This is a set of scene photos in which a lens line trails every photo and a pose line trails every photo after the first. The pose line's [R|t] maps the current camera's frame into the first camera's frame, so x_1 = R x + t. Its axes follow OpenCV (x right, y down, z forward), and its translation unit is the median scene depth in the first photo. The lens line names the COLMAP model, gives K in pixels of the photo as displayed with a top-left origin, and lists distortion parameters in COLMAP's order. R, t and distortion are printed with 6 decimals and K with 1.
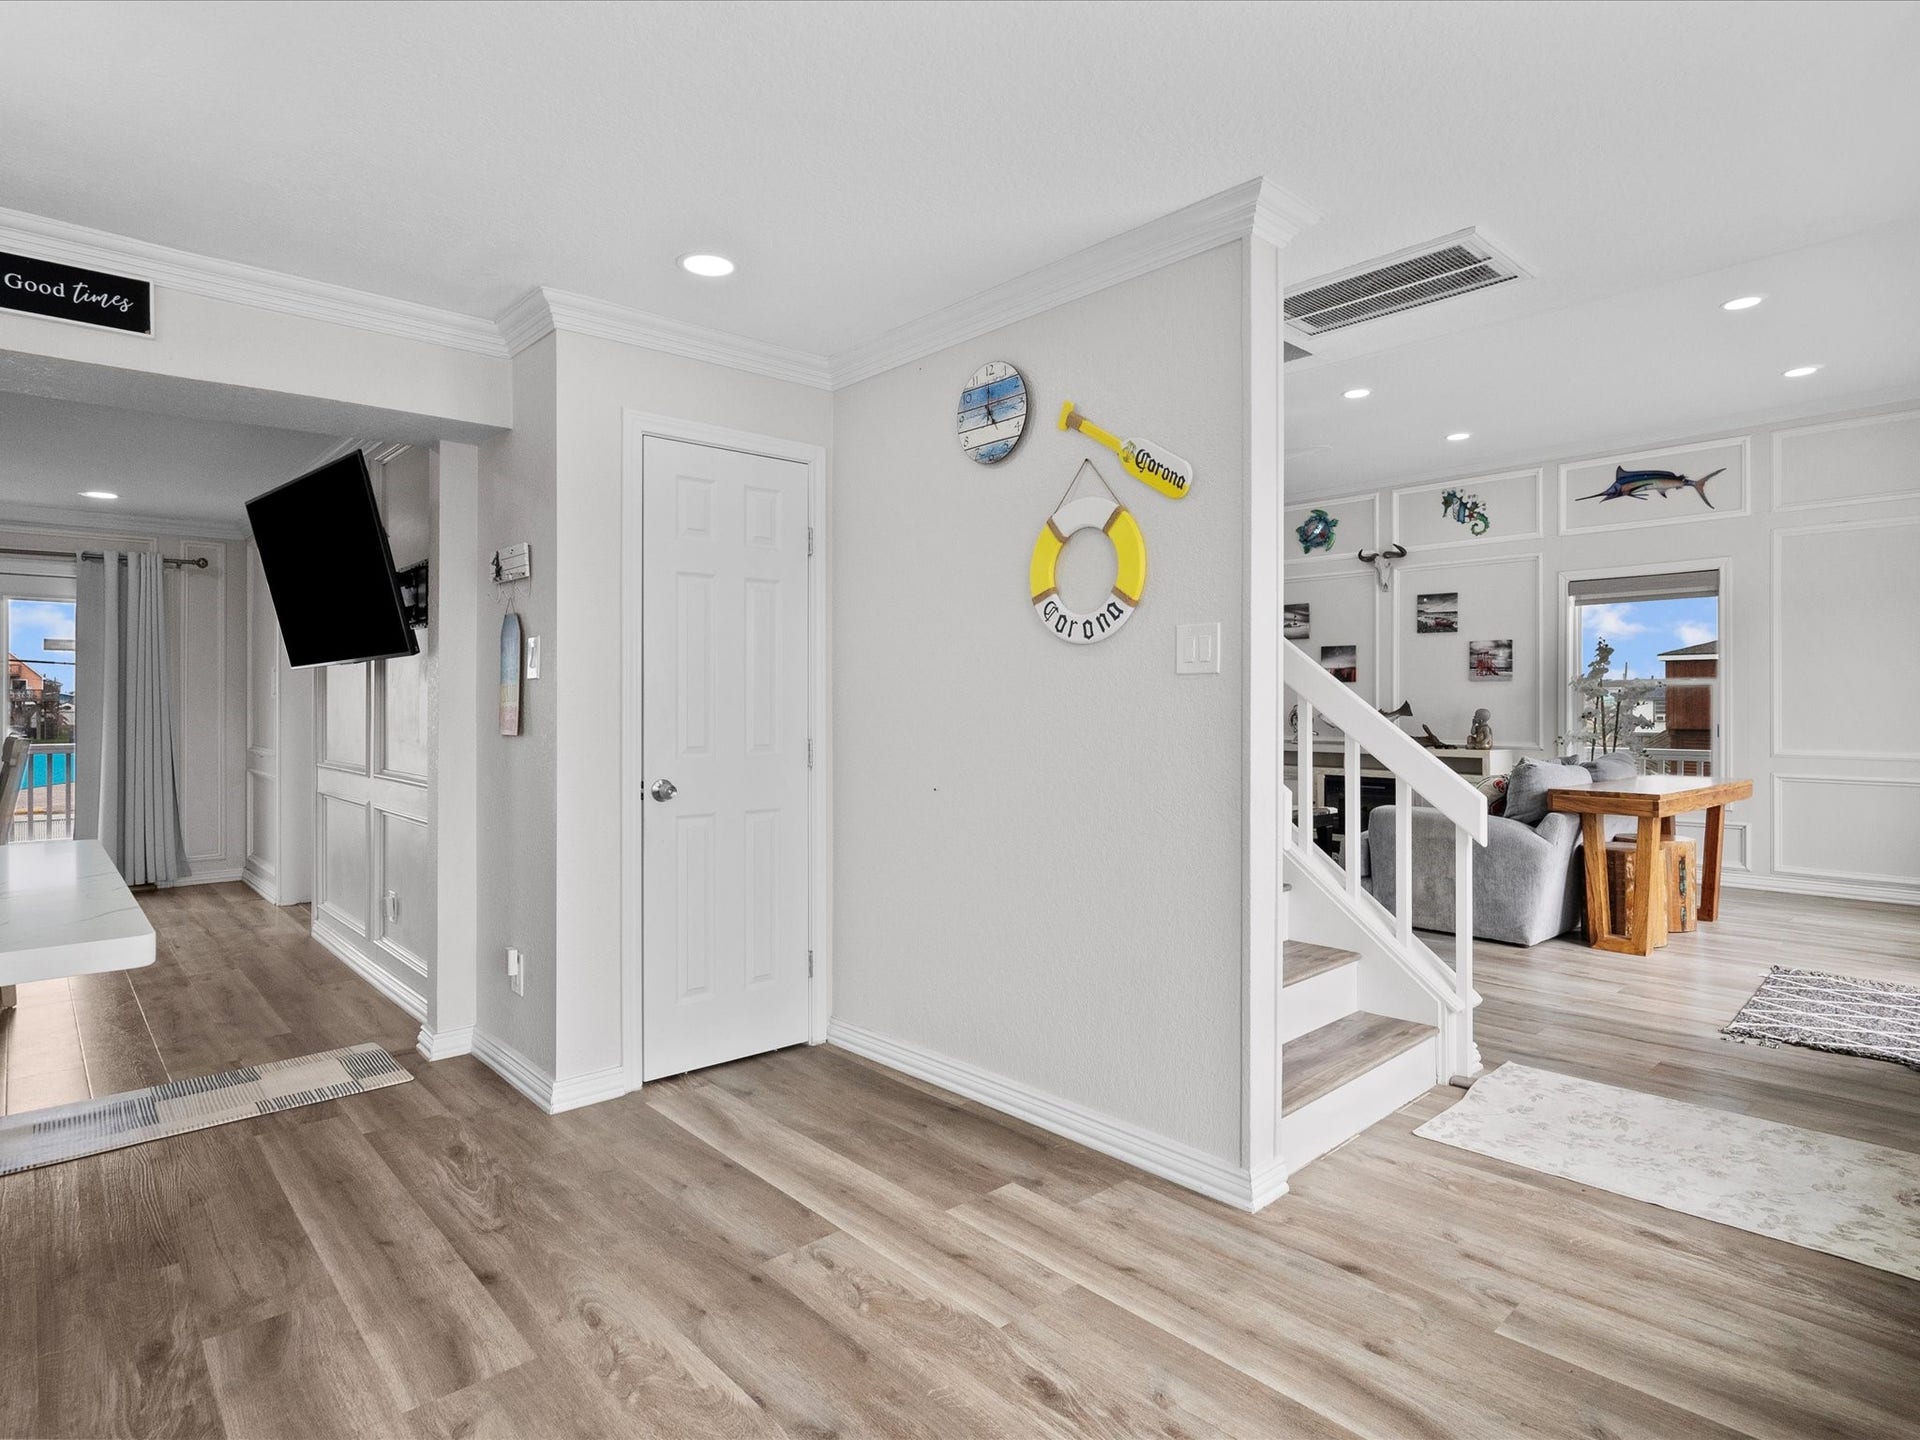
lens RADIAL K [[951.2, 0, 955.4], [0, 951.2, 716.0], [0, 0, 1]] dist [-0.008846, 0.000120]
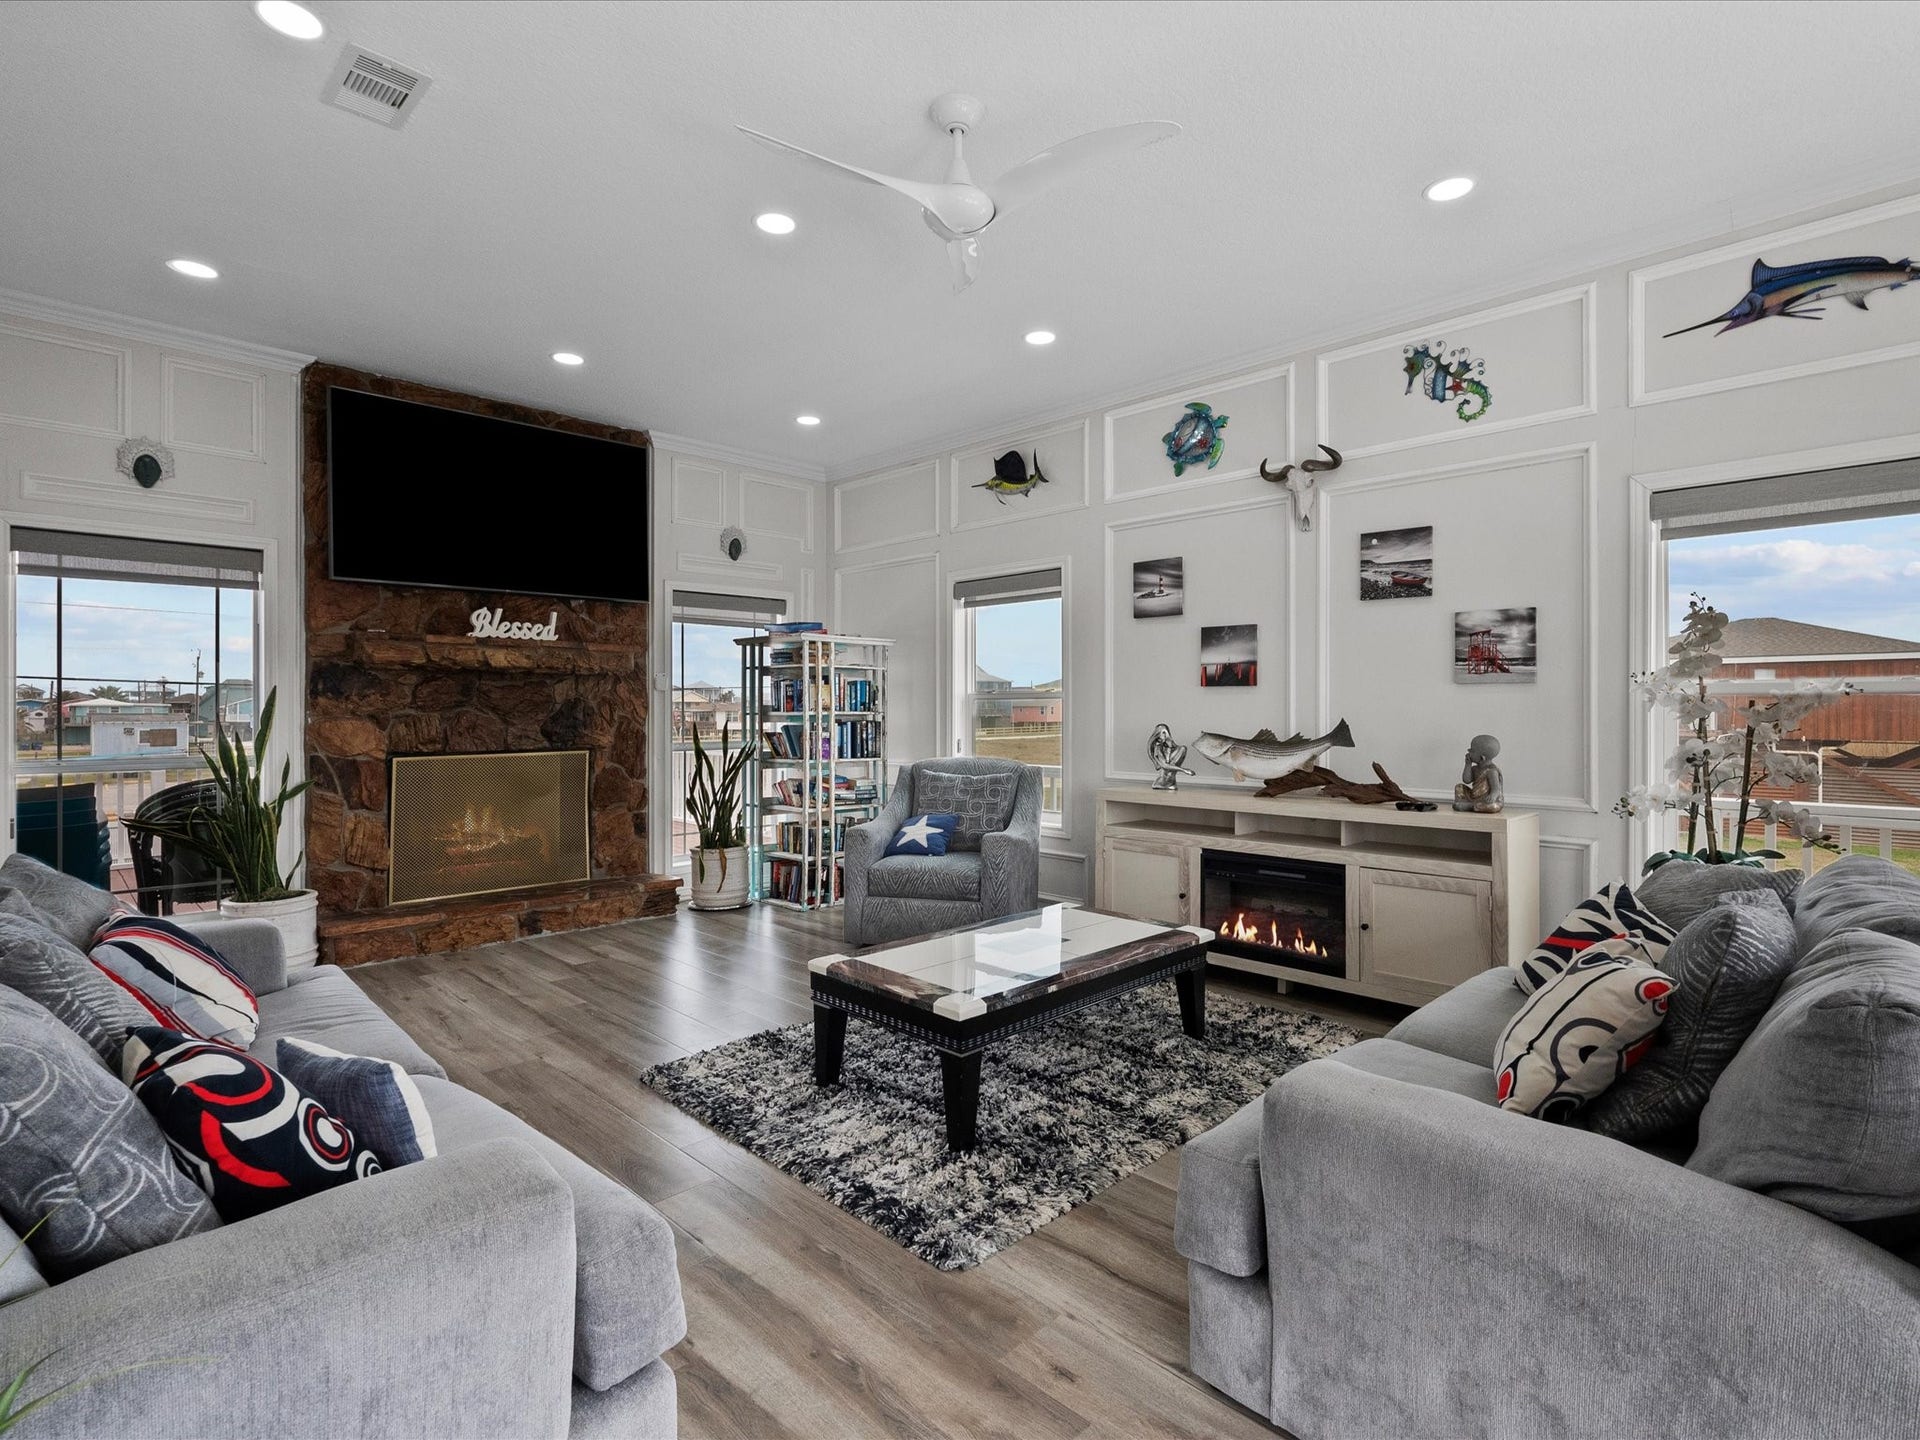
lens RADIAL K [[951.2, 0, 955.4], [0, 951.2, 716.0], [0, 0, 1]] dist [-0.008846, 0.000120]
pose [[0.995768, 0.002465, 0.091872, 0.196632], [-0.001523, 0.999946, -0.010316, -0.011550], [-0.091892, 0.010132, 0.995717, 0.466873]]
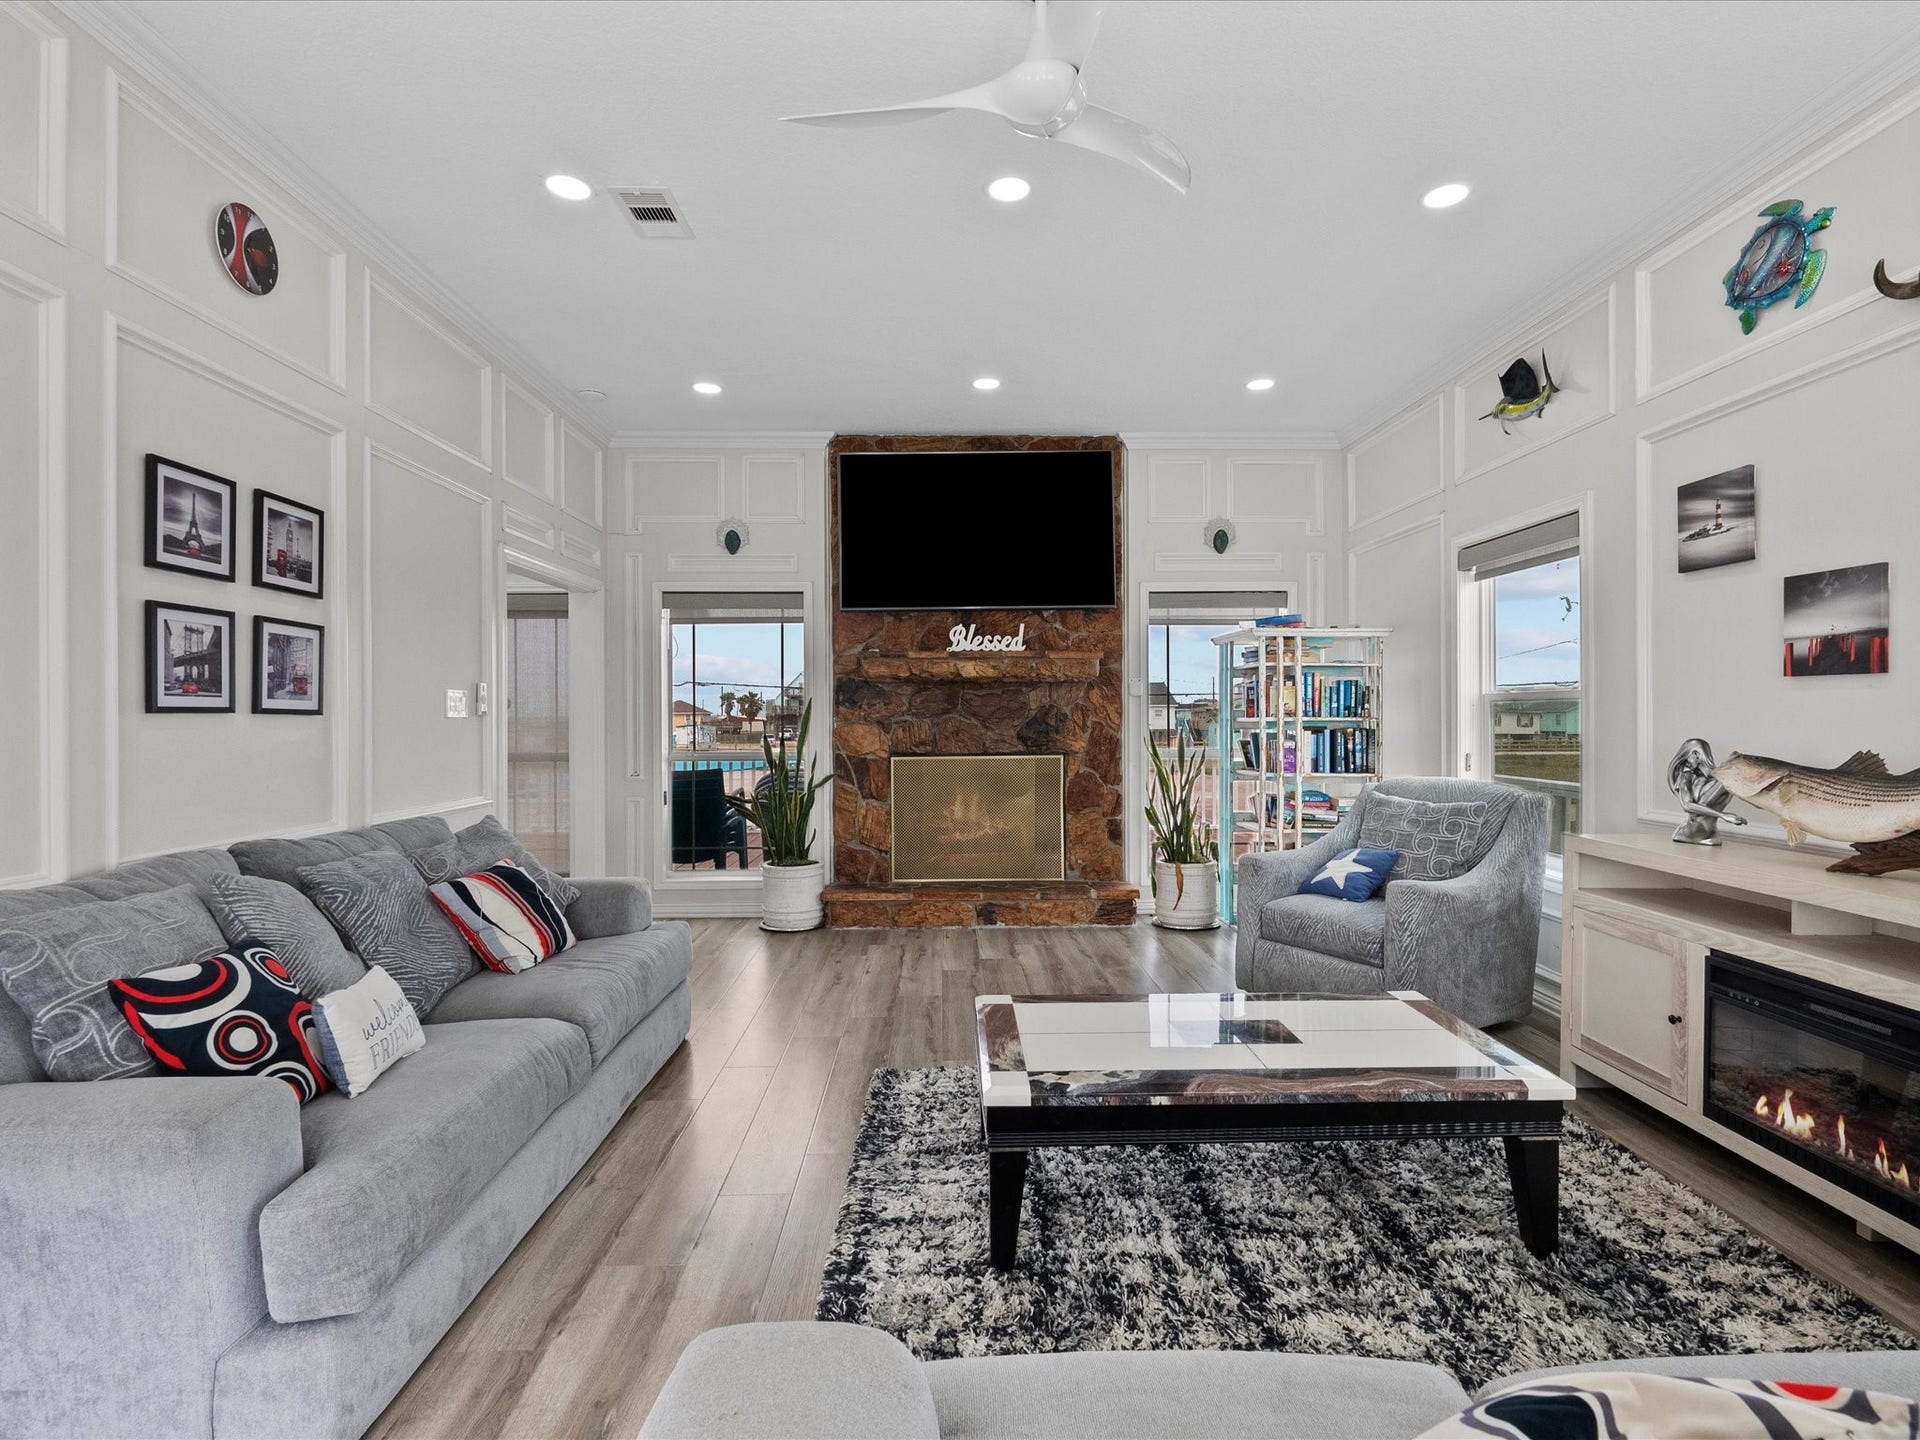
lens RADIAL K [[941.4, 0, 960.0], [0, 941.4, 720.0], [0, 0, 1]] dist [-0.006374, 0.000426]
pose [[0.783790, 0.004343, -0.621011, 0.409129], [-0.009448, 0.999943, -0.004931, -0.016222], [0.620955, 0.009732, 0.783786, 0.598584]]
